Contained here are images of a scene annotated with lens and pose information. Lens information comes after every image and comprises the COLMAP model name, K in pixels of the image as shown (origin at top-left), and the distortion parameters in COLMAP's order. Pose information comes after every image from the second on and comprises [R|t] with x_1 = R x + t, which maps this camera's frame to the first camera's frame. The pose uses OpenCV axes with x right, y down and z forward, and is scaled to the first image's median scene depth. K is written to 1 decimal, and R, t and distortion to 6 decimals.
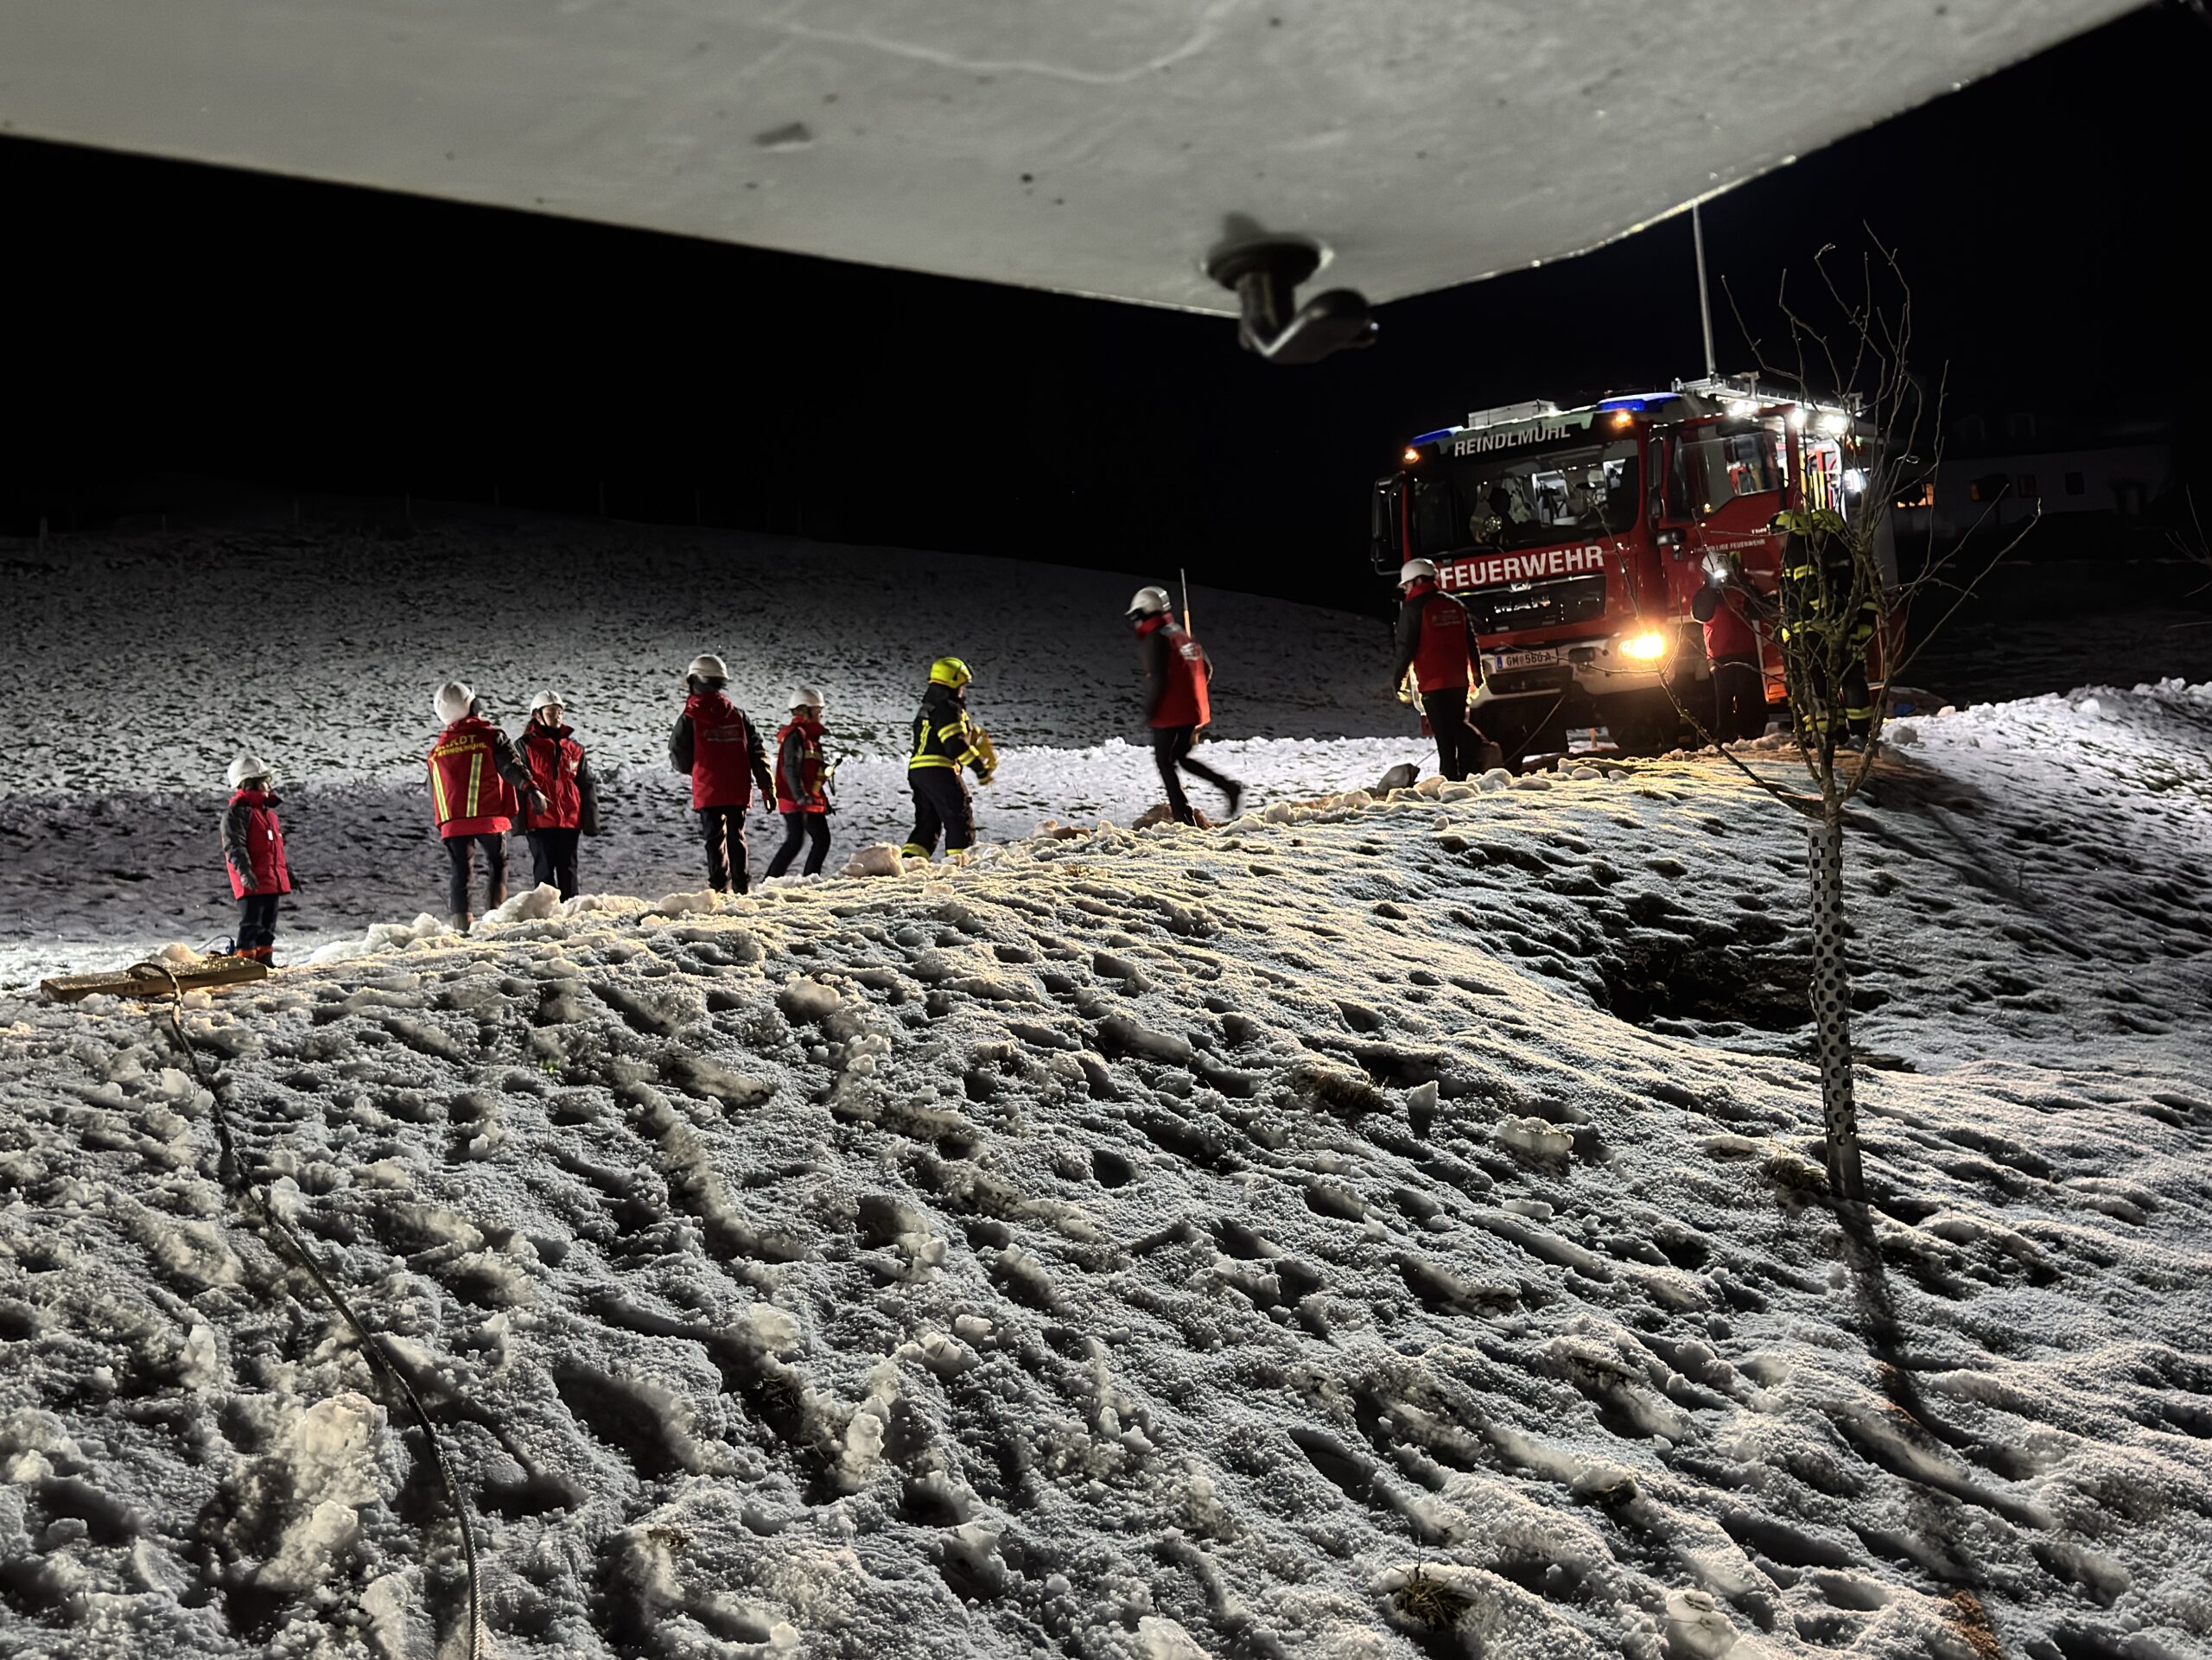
lens RADIAL K [[2514.4, 0, 1106.5], [0, 2514.4, 830.6], [0, 0, 1]] dist [0.002424, 0.000000]
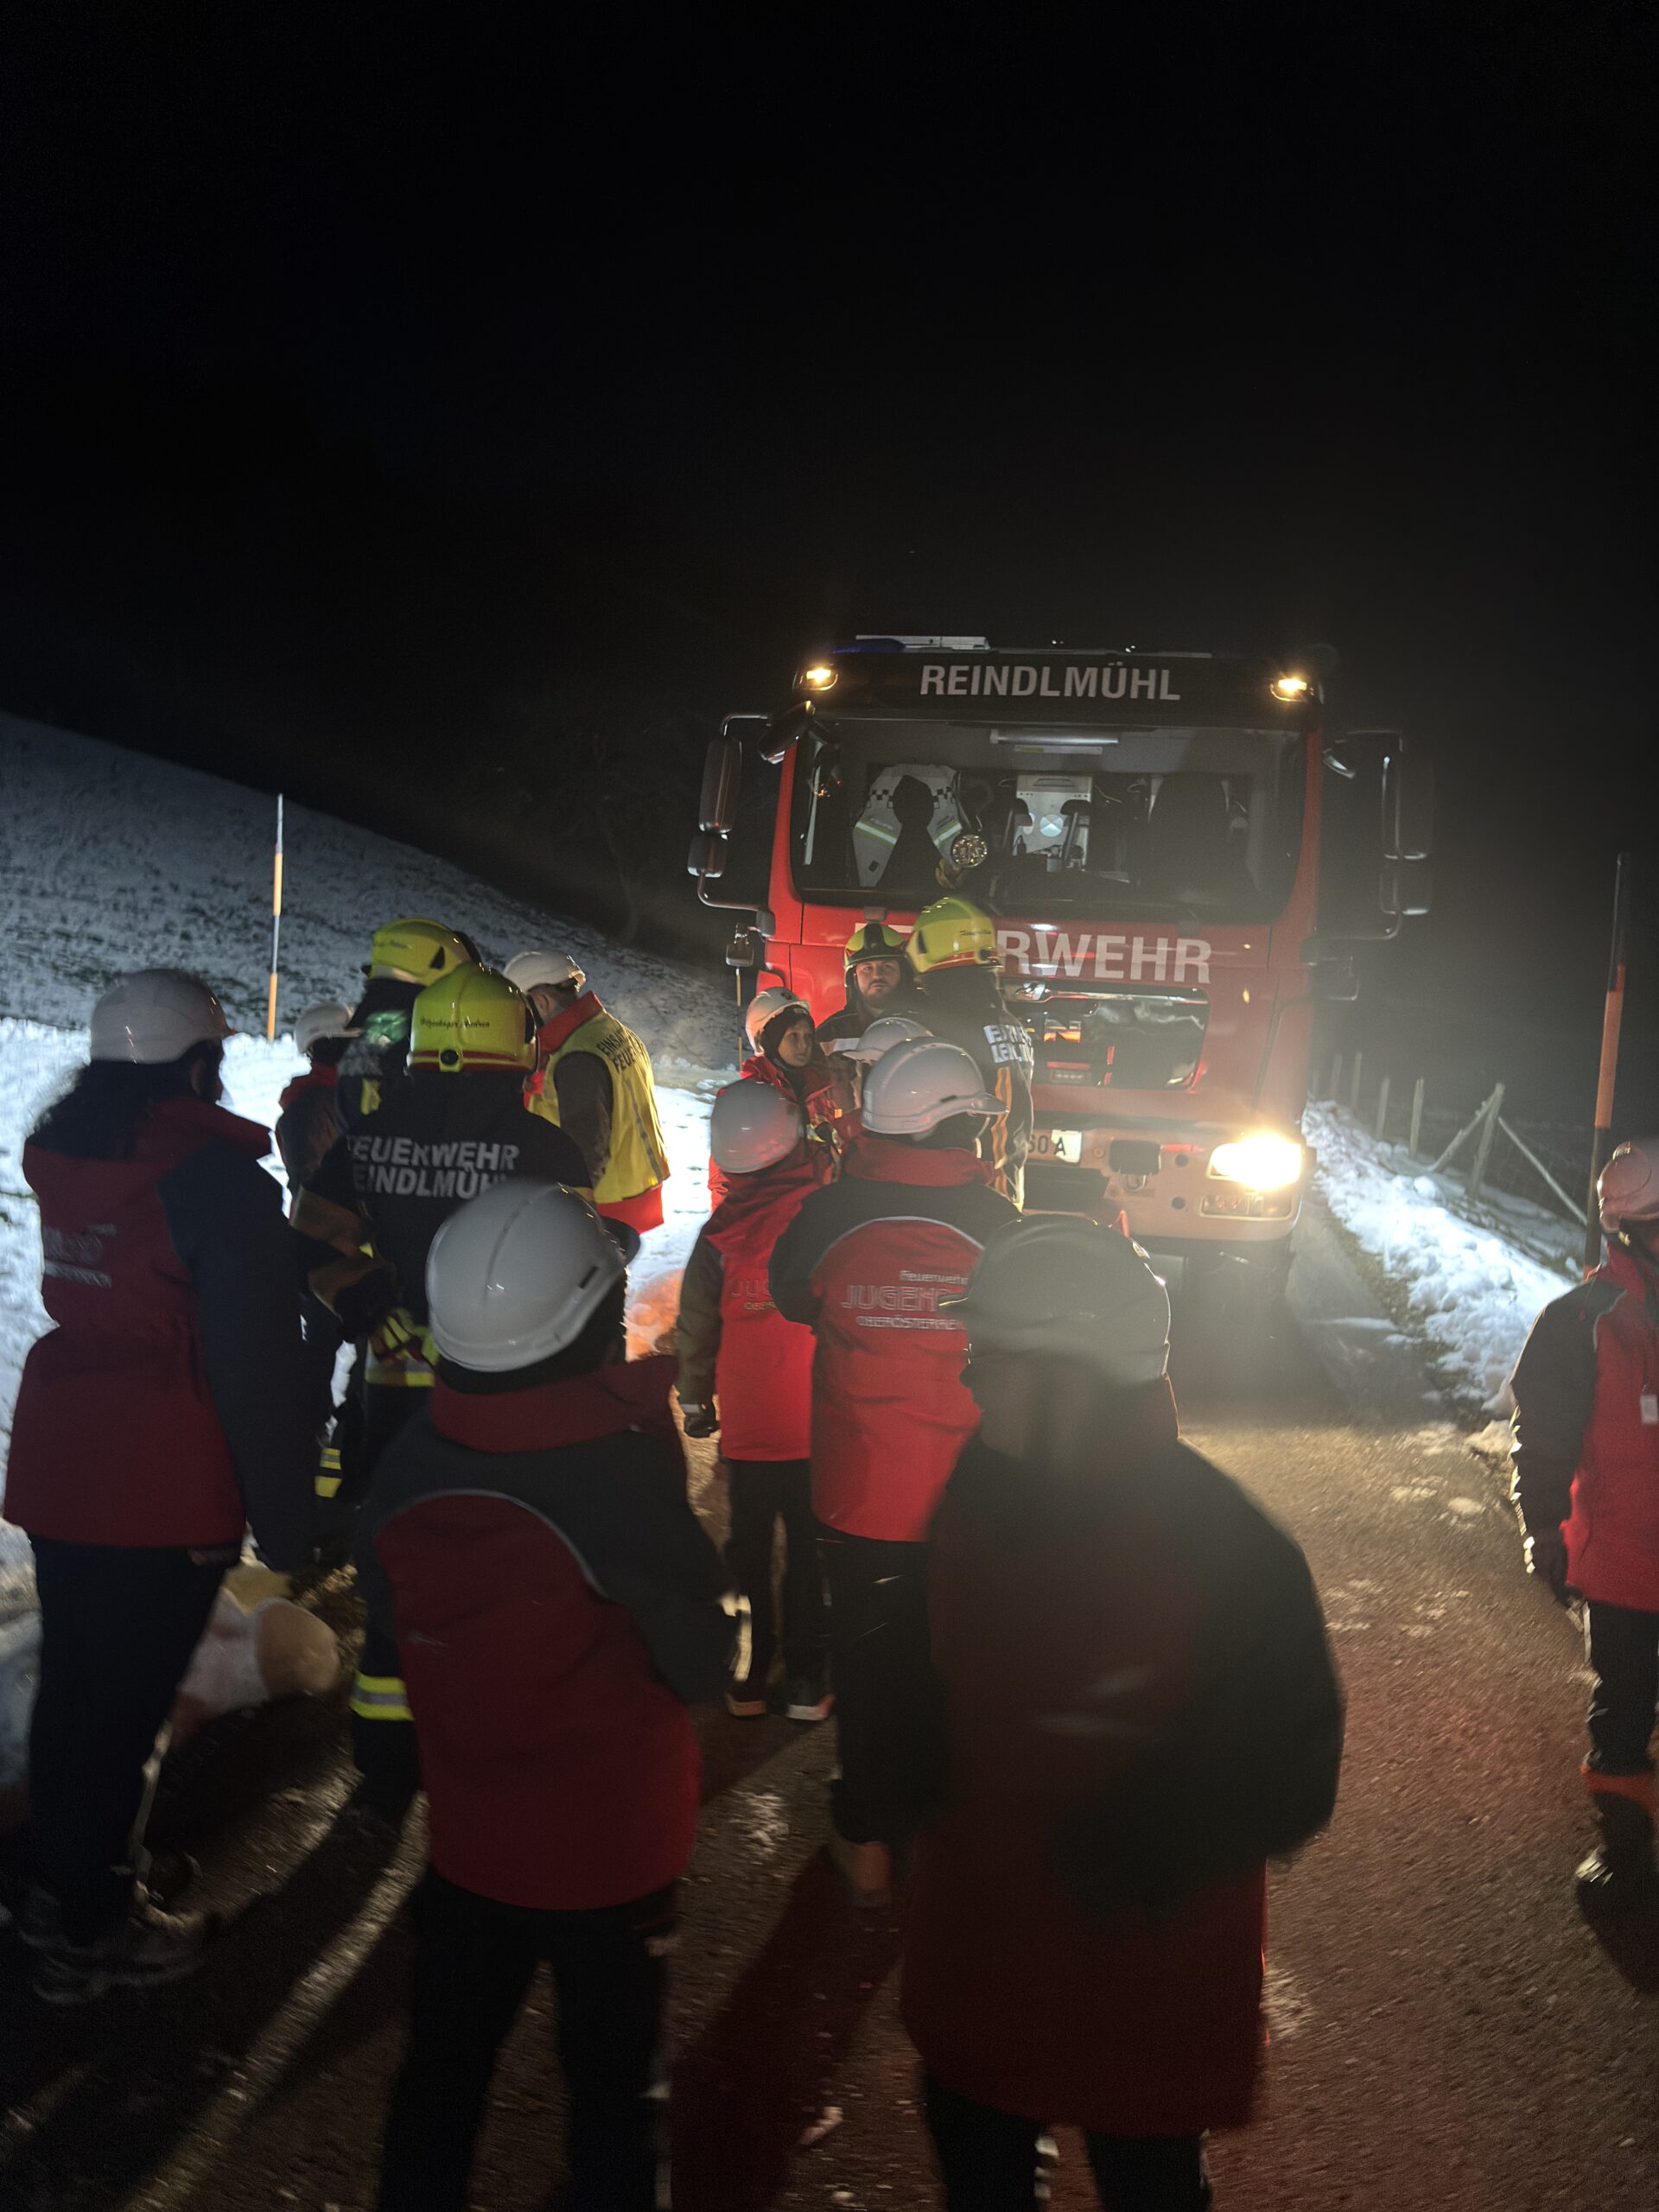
lens RADIAL K [[1535.7, 0, 834.2], [0, 1535.7, 1101.5], [0, 0, 1]] dist [0.051835, 0.000267]
pose [[0.915587, 0.110046, 0.386770, 0.019271], [-0.137416, 0.989547, 0.043748, -0.085105], [-0.377912, -0.093203, 0.921138, 0.745473]]
